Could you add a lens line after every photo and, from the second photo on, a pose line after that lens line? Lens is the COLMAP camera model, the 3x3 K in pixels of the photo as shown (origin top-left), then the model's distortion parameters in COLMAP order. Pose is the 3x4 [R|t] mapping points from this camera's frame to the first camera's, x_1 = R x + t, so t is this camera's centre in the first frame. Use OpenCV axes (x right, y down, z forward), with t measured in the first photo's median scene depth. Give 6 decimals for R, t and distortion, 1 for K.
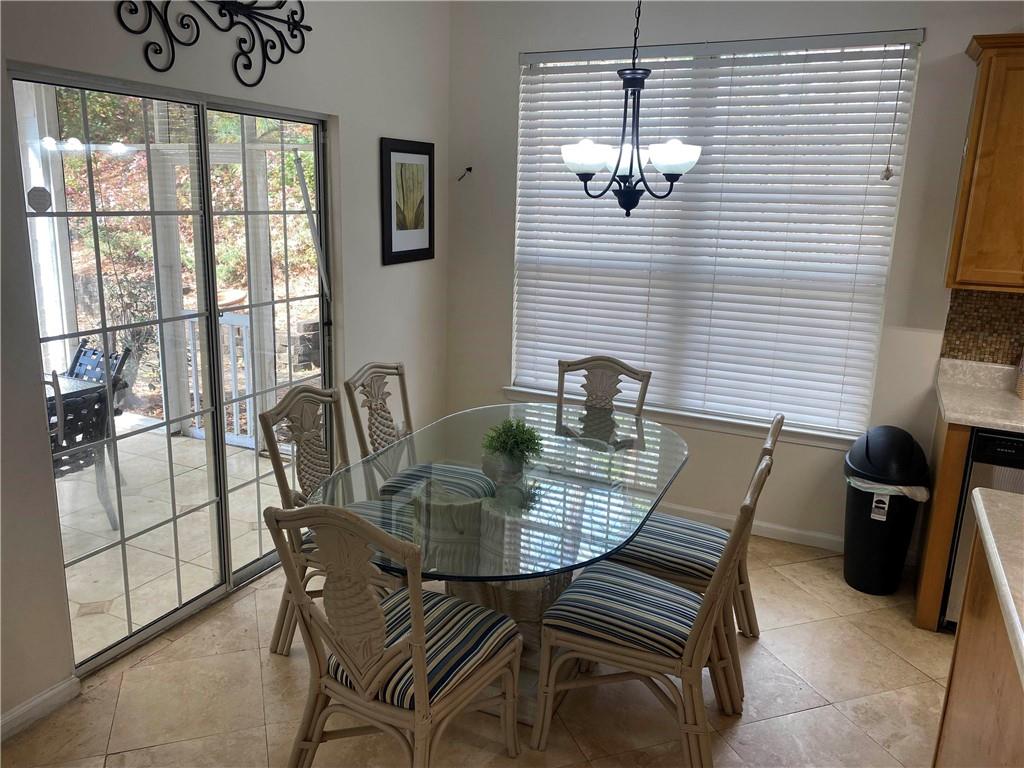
lens RADIAL K [[776.1, 0, 515.1], [0, 776.1, 382.0], [0, 0, 1]] dist [0.013961, -0.029396]
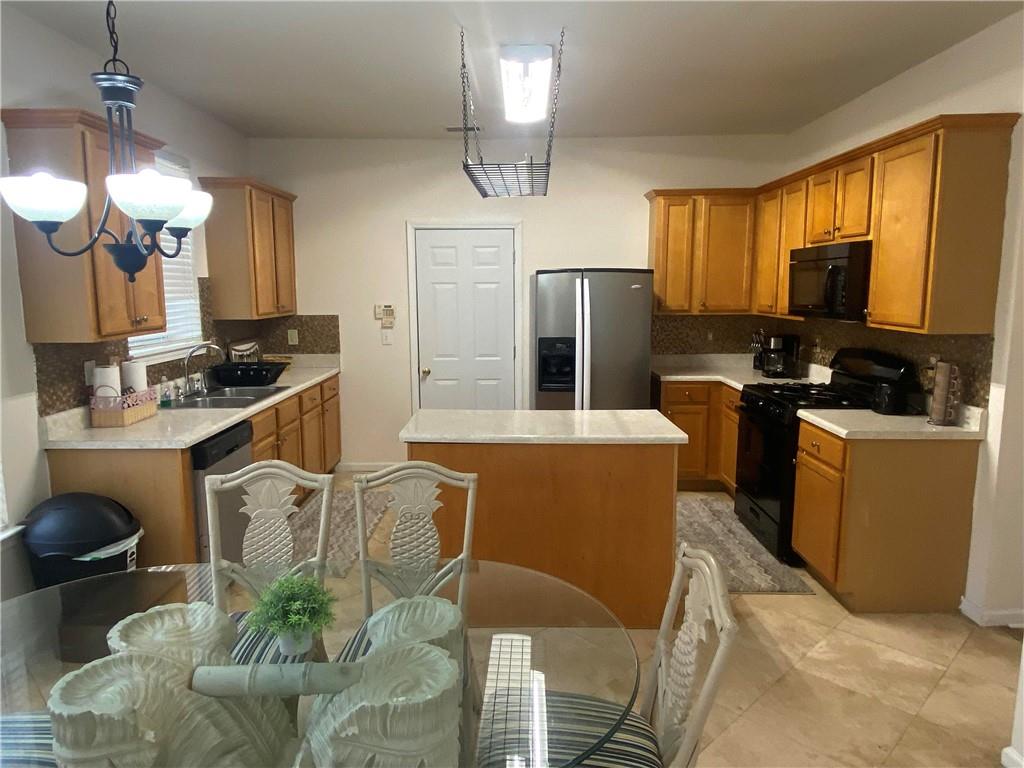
lens RADIAL K [[670.0, 0, 511.2], [0, 670.0, 379.9], [0, 0, 1]] dist [0.003264, -0.001629]
pose [[-0.424318, -0.161940, 0.890915, -0.557628], [0.200176, 0.942762, 0.266702, -0.224824], [-0.883110, 0.291506, -0.367614, 0.946154]]
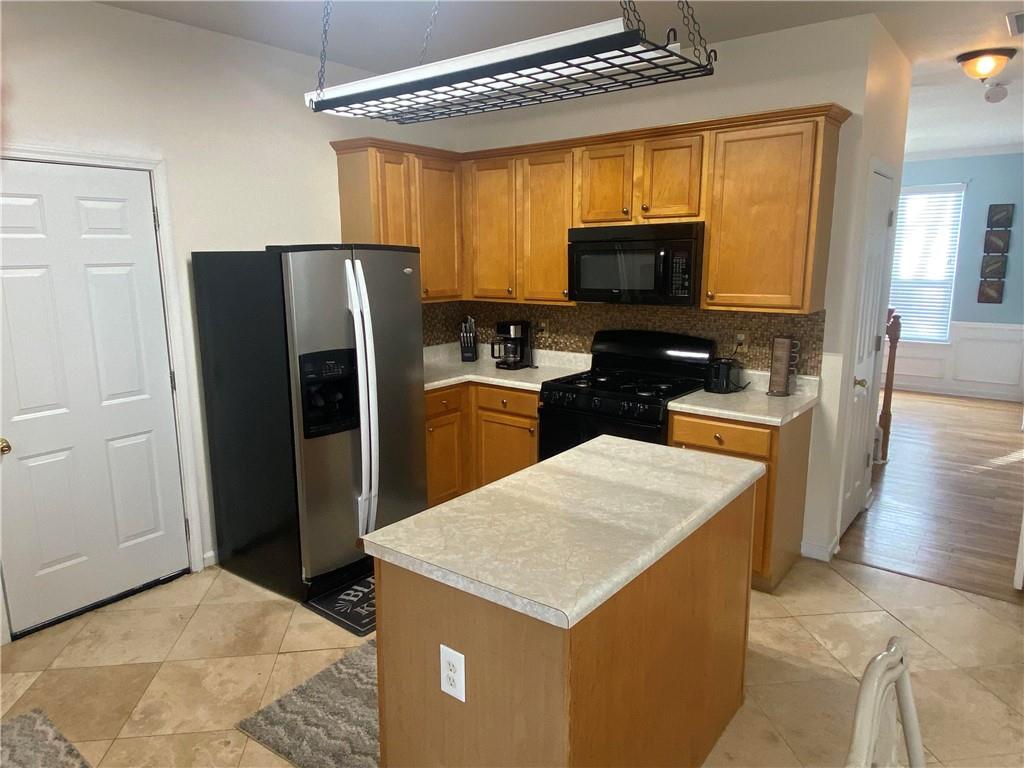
lens RADIAL K [[664.1, 0, 512.1], [0, 664.1, 381.3], [0, 0, 1]] dist [0.037584, -0.001355]
pose [[-0.974121, -0.071335, 0.214474, 0.377172], [0.022757, 0.913115, 0.407068, -0.243063], [-0.224878, 0.401414, -0.887861, 1.109833]]
